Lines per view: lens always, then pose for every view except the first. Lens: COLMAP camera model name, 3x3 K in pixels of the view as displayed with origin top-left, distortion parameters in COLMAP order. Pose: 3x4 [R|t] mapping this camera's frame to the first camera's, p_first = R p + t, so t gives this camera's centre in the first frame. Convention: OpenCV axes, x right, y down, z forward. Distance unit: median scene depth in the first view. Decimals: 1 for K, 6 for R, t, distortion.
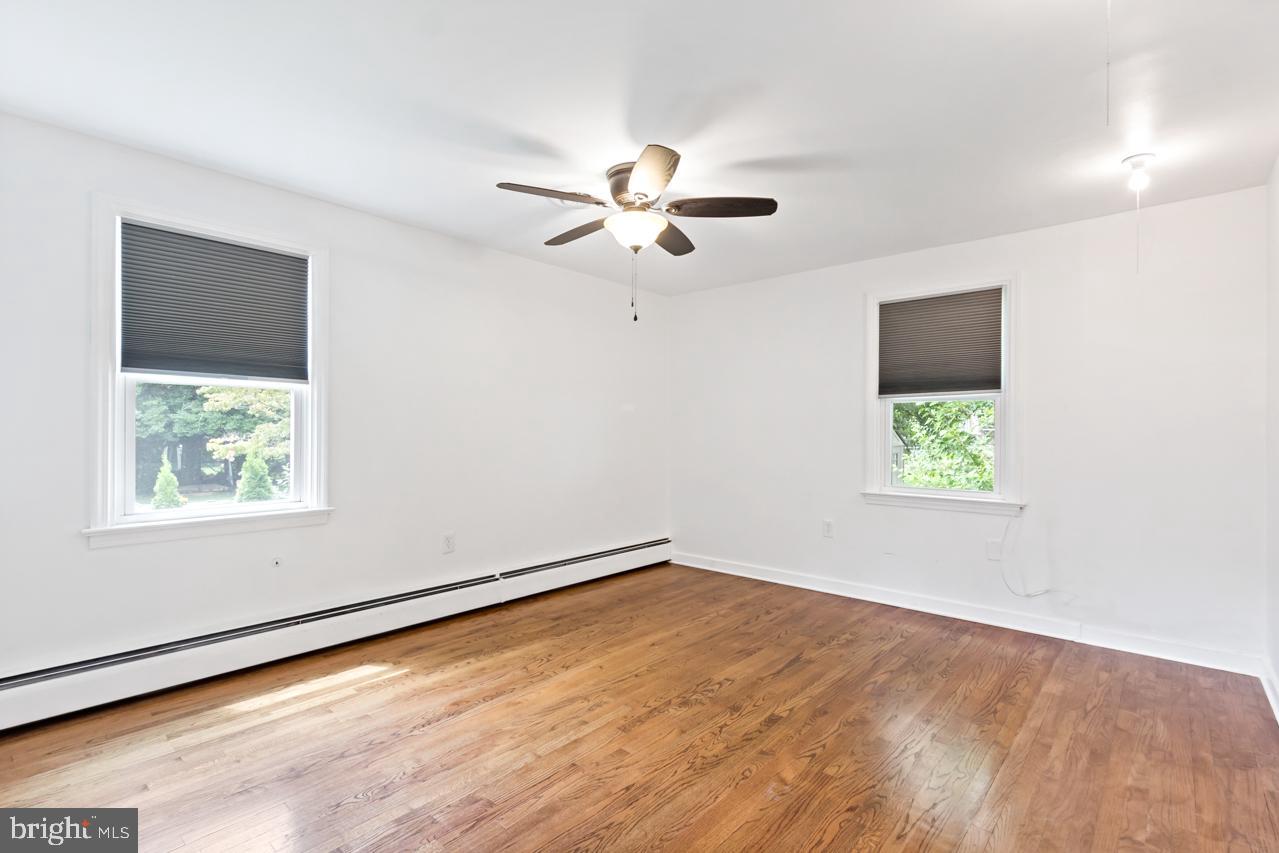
lens RADIAL K [[590.7, 0, 627.9], [0, 590.7, 426.0], [0, 0, 1]] dist [0.000445, -0.001132]
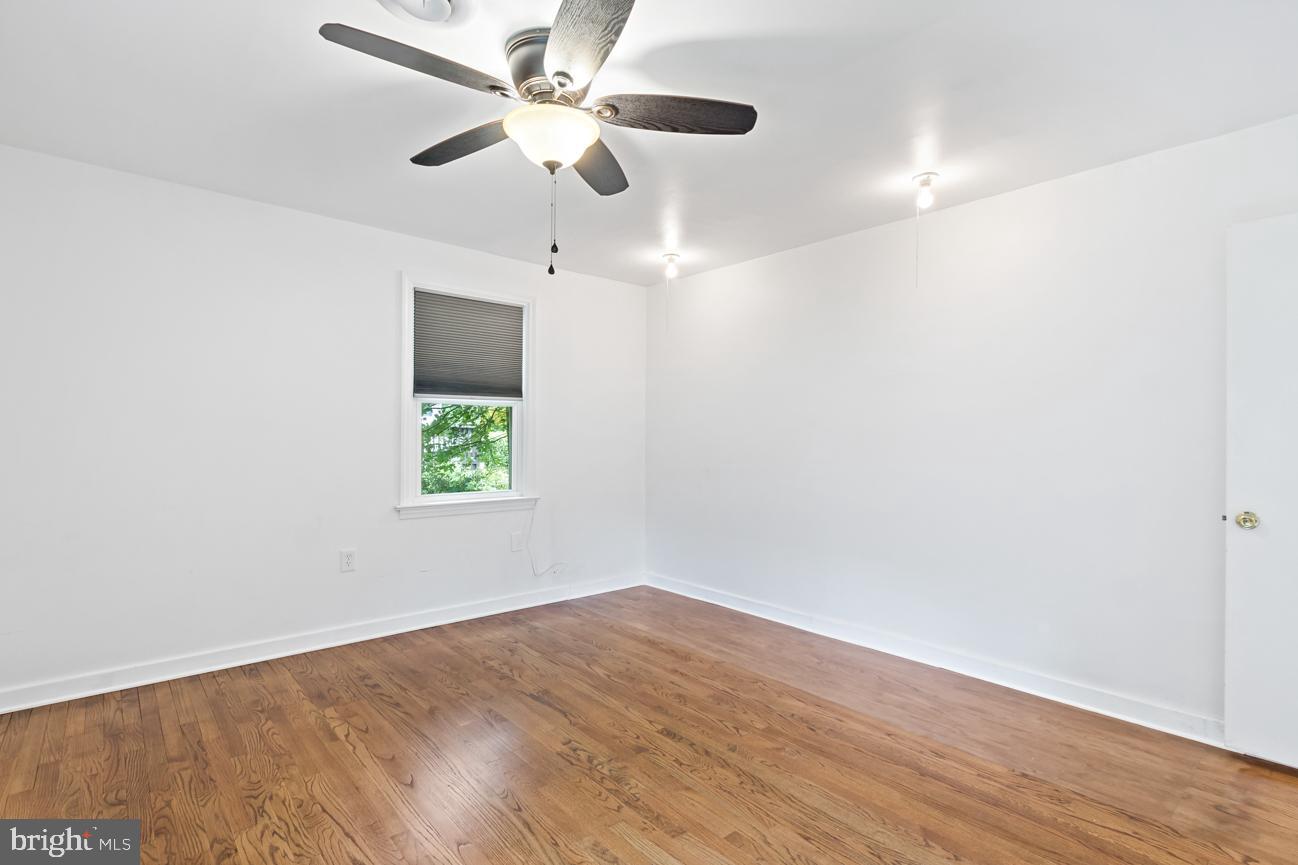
lens RADIAL K [[626.6, 0, 659.5], [0, 626.6, 436.9], [0, 0, 1]] dist [0.000710, -0.001786]
pose [[0.101519, -0.005736, 0.994817, -0.601414], [-0.012537, 0.999897, 0.007044, 0.000518], [-0.994755, -0.013188, 0.101437, 0.706951]]
